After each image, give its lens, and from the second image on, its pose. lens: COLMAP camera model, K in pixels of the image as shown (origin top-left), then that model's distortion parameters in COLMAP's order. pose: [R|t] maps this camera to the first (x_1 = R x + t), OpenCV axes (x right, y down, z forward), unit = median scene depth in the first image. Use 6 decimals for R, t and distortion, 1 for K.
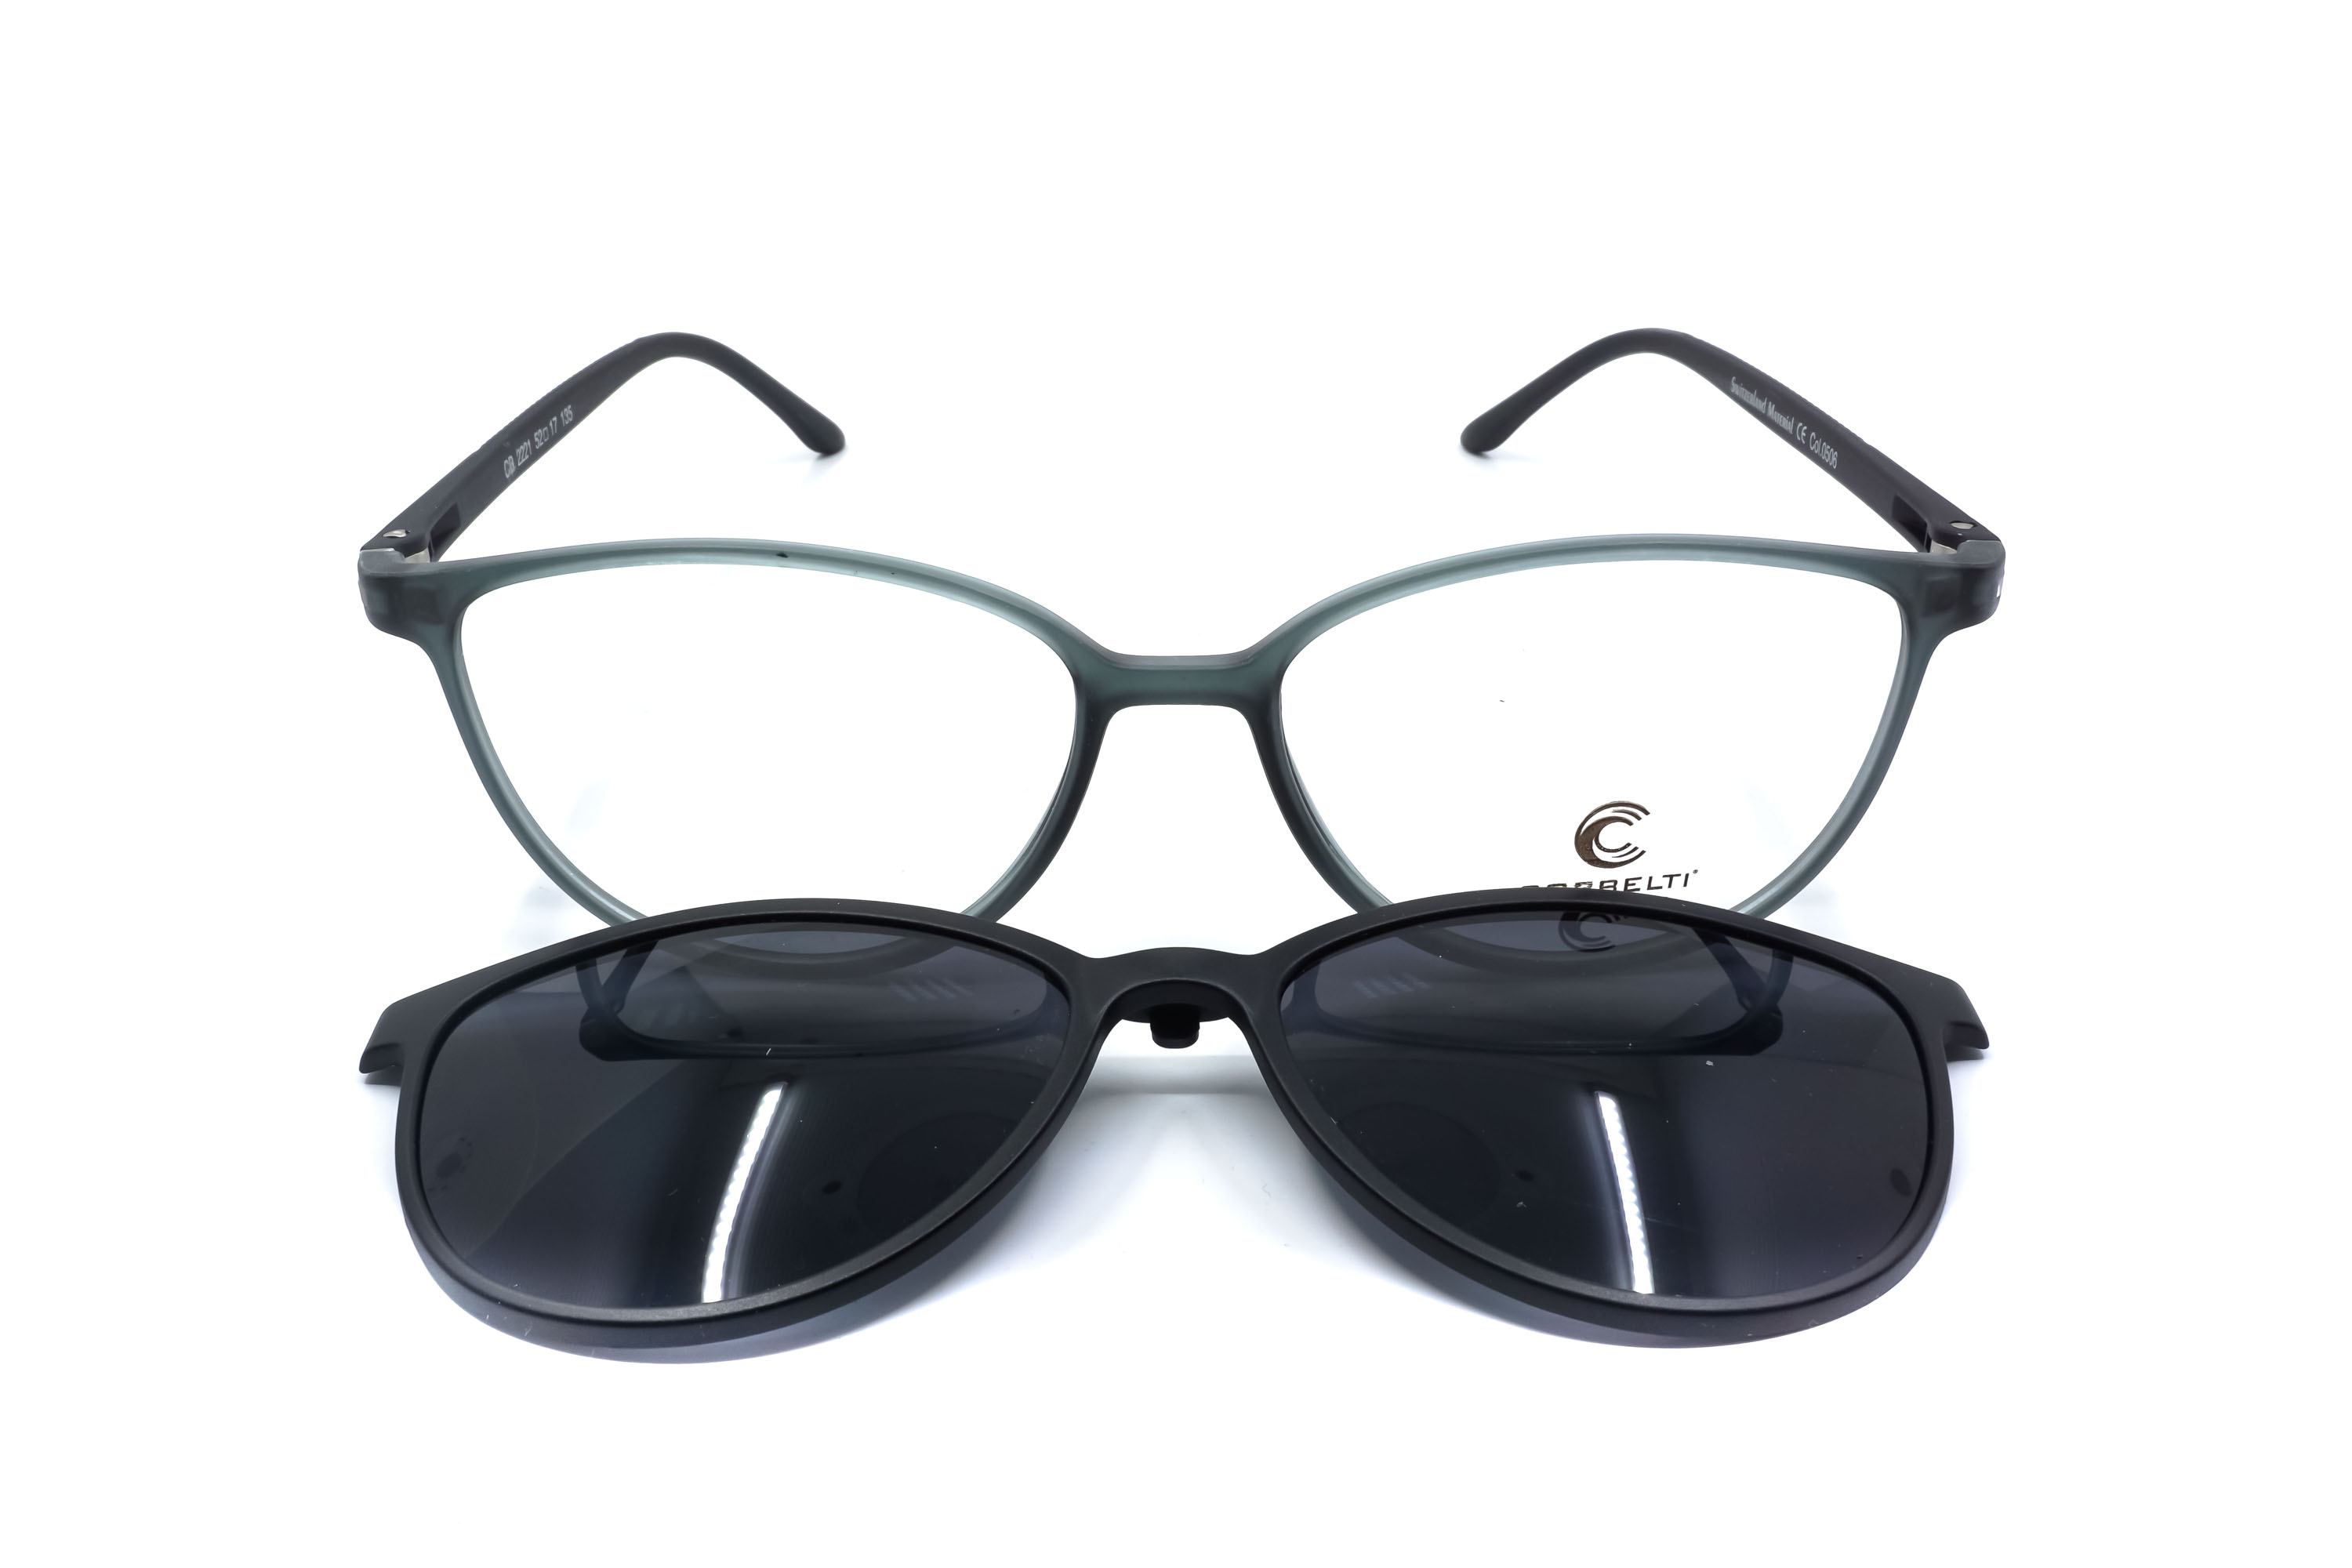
lens RADIAL K [[2312.9, 0, 1176.0], [0, 2312.9, 784.0], [0, 0, 1]] dist [-0.000642, -0.006860]
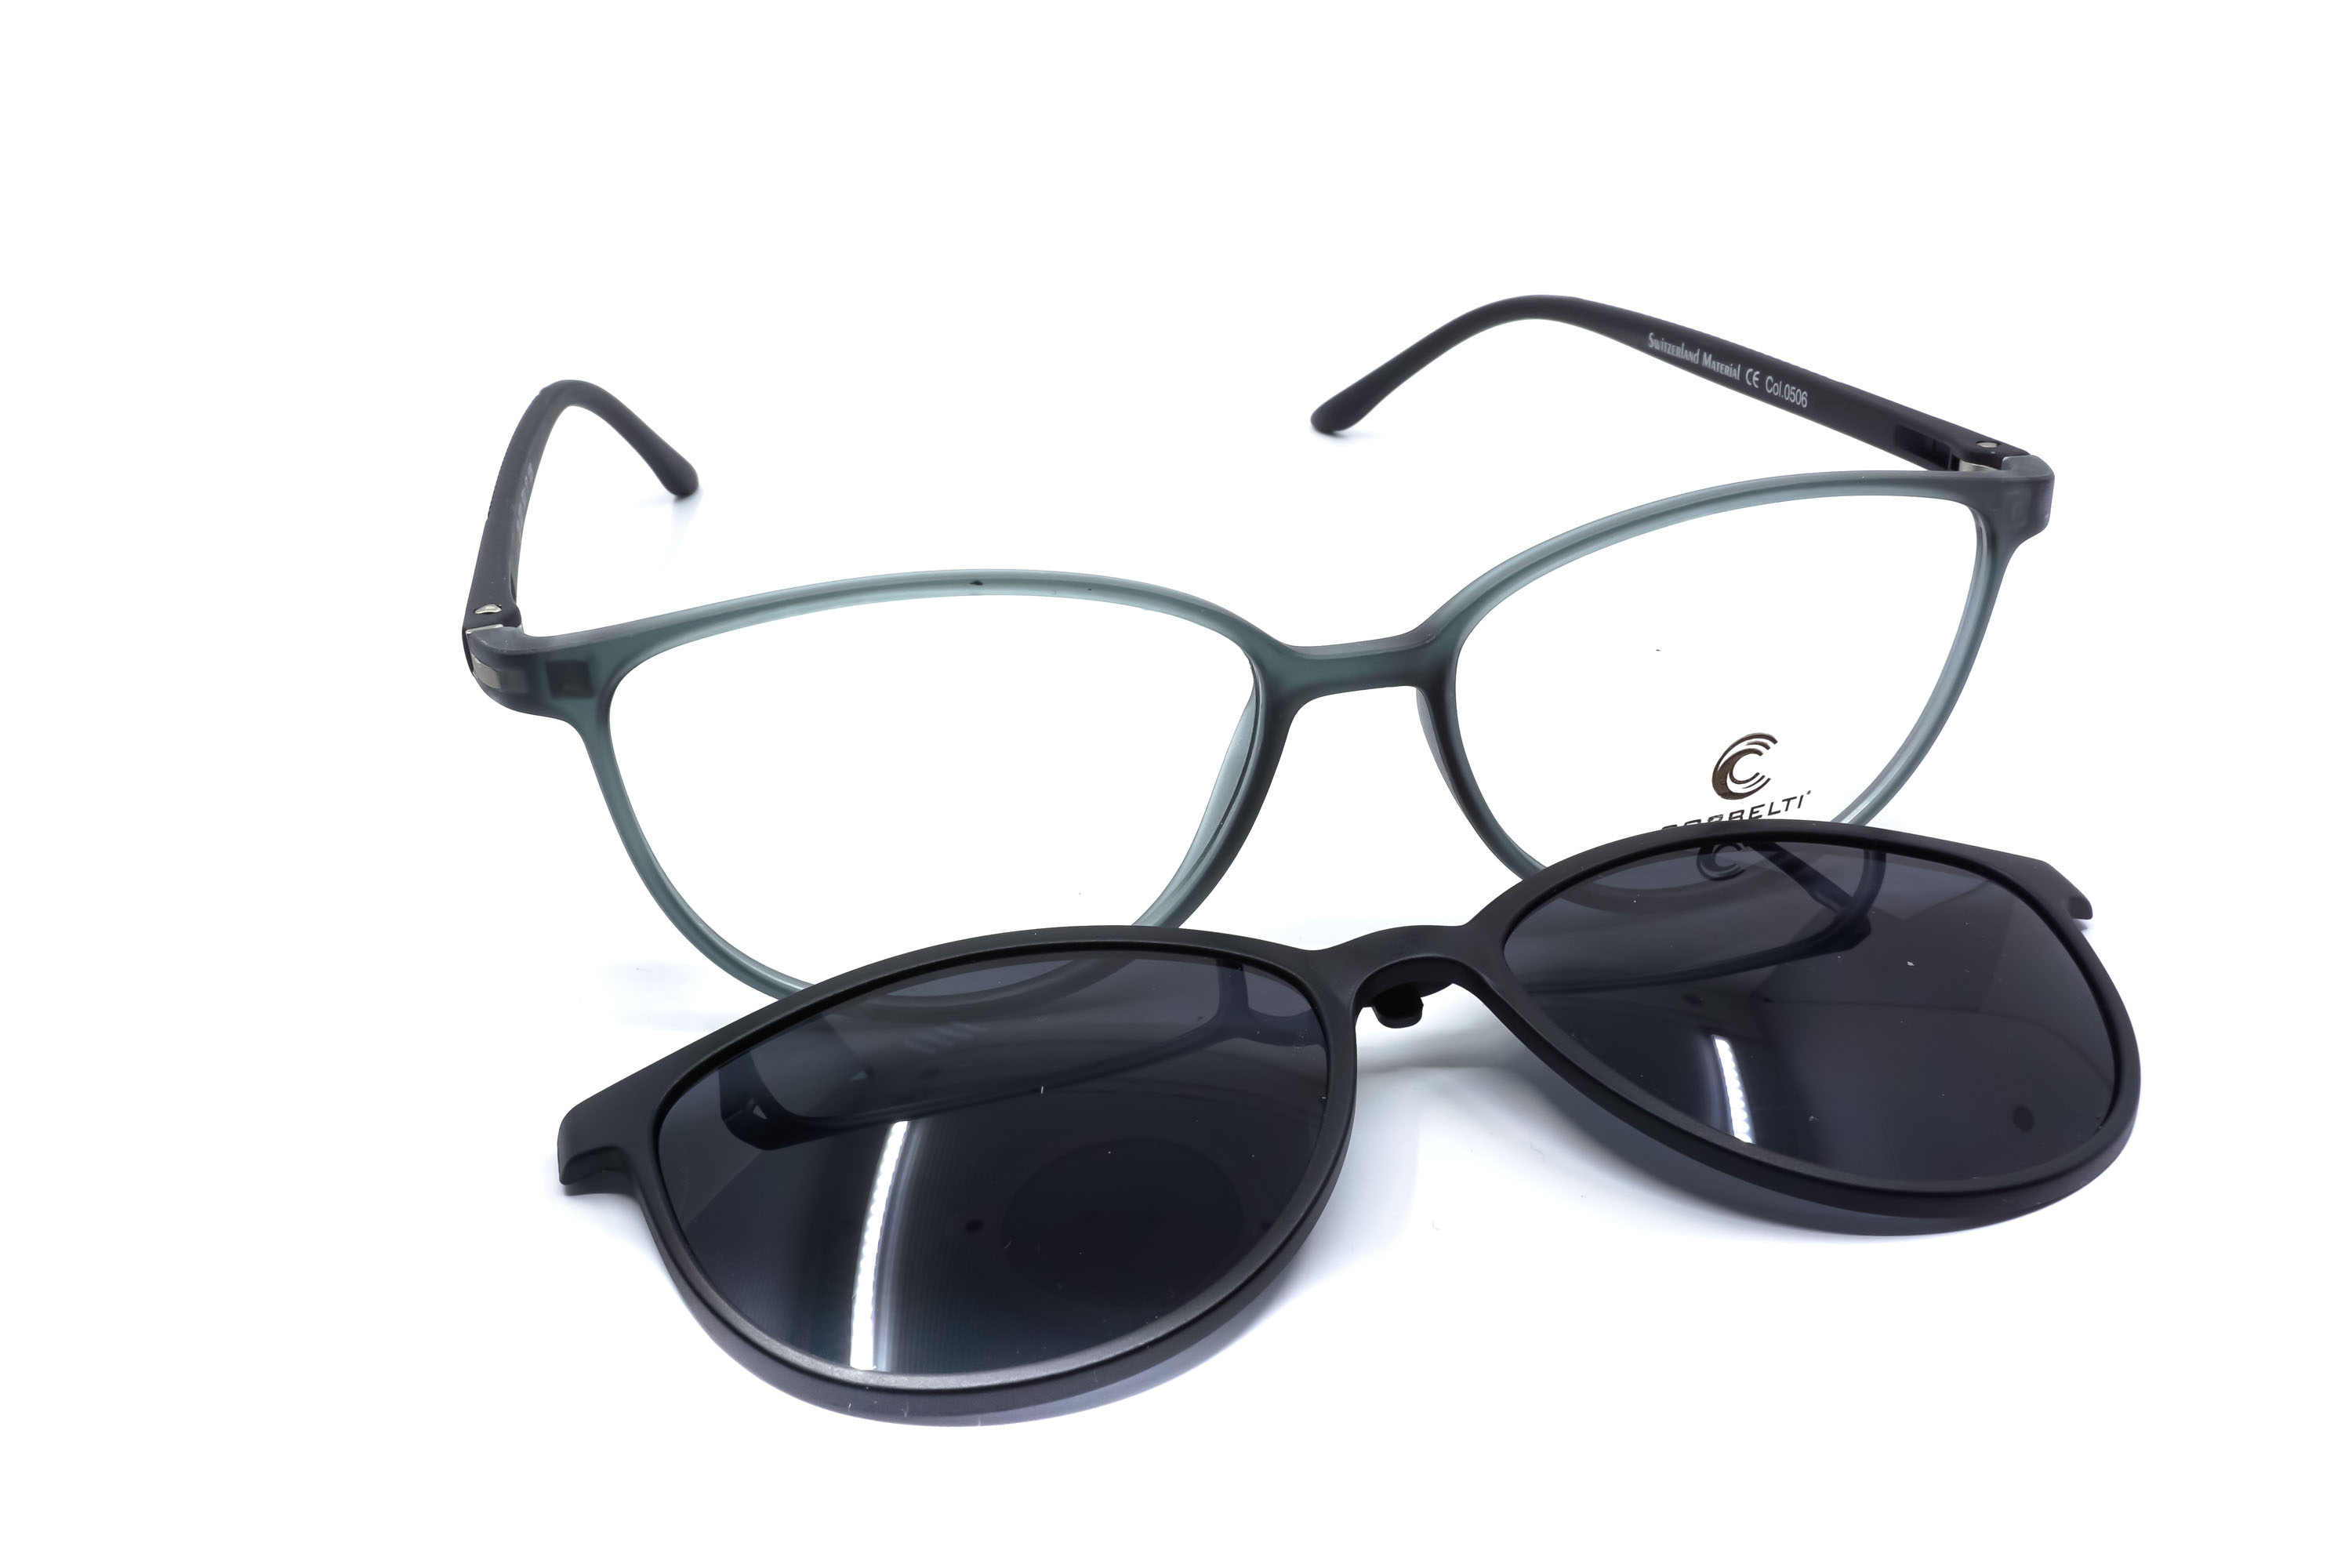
lens RADIAL K [[2312.9, 0, 1176.0], [0, 2312.9, 784.0], [0, 0, 1]] dist [-0.000642, -0.006860]
pose [[0.966479, -0.125481, 0.223992, -0.294368], [0.126337, 0.991931, 0.010567, -0.013832], [-0.223510, 0.018086, 0.974534, 0.033036]]
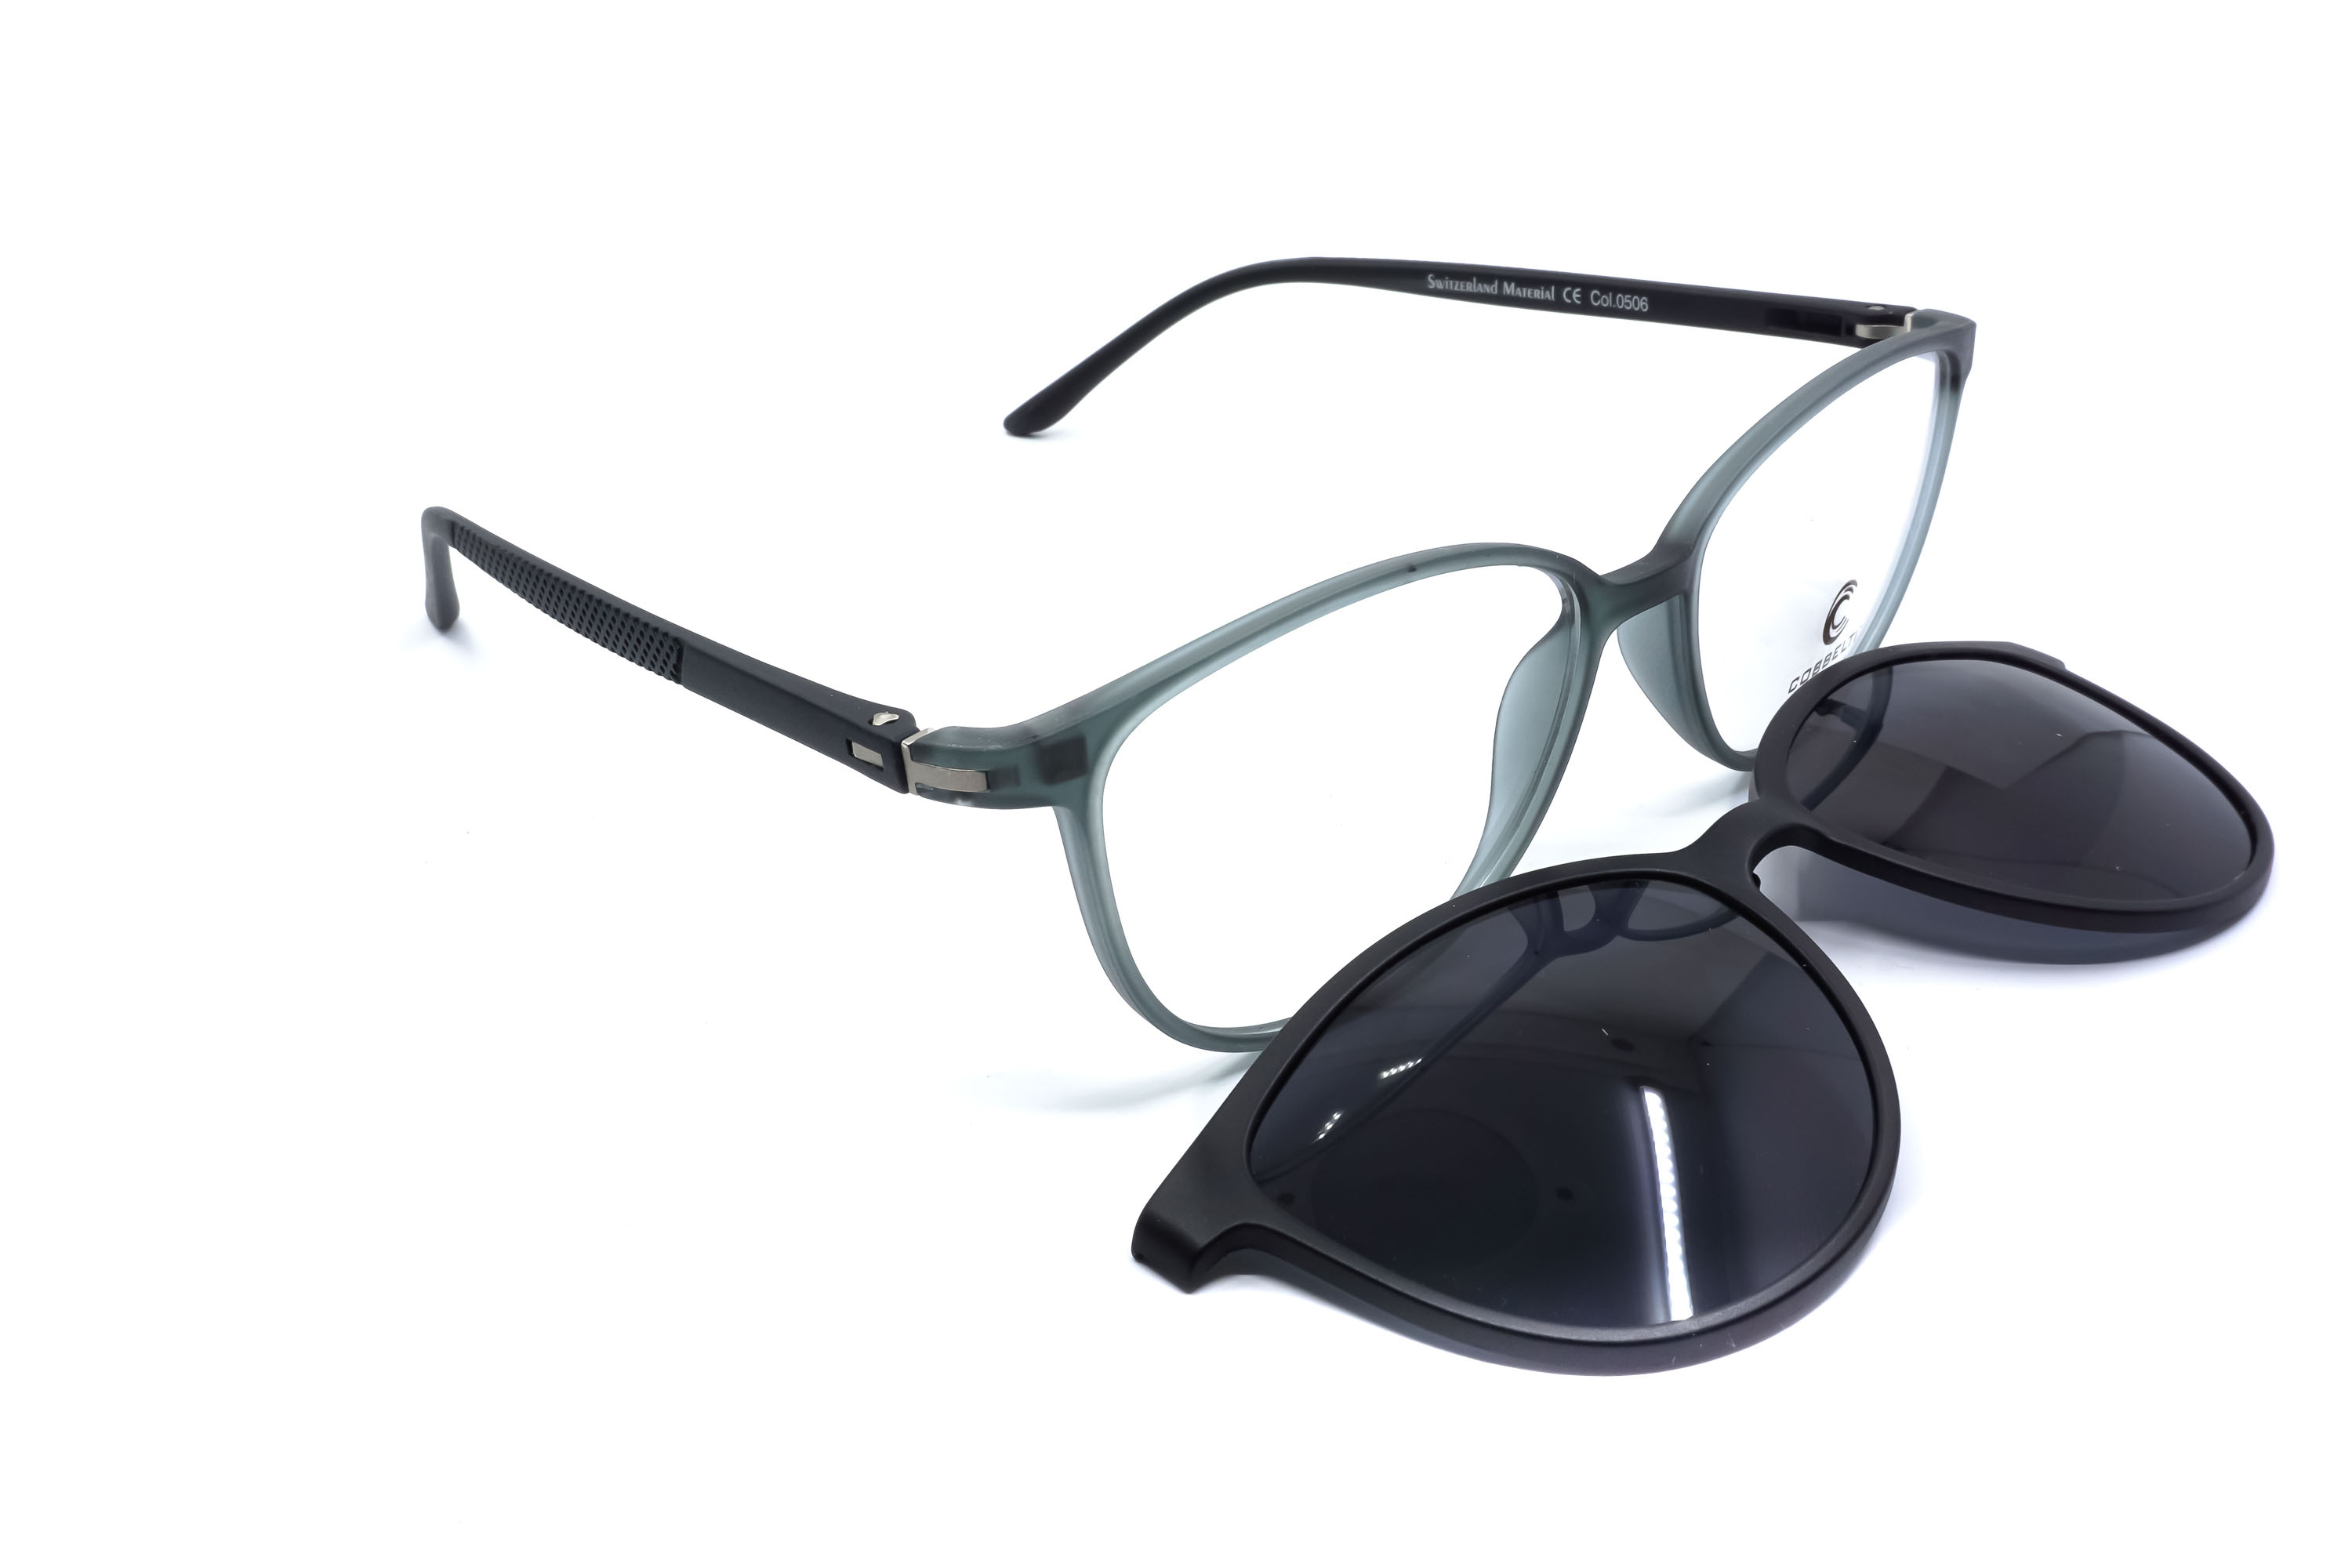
lens RADIAL K [[2312.9, 0, 1176.0], [0, 2312.9, 784.0], [0, 0, 1]] dist [-0.000642, -0.006860]
pose [[0.710294, -0.341164, 0.615702, -0.810026], [0.348002, 0.930520, 0.114139, -0.149456], [-0.611863, 0.133193, 0.779669, 0.288240]]
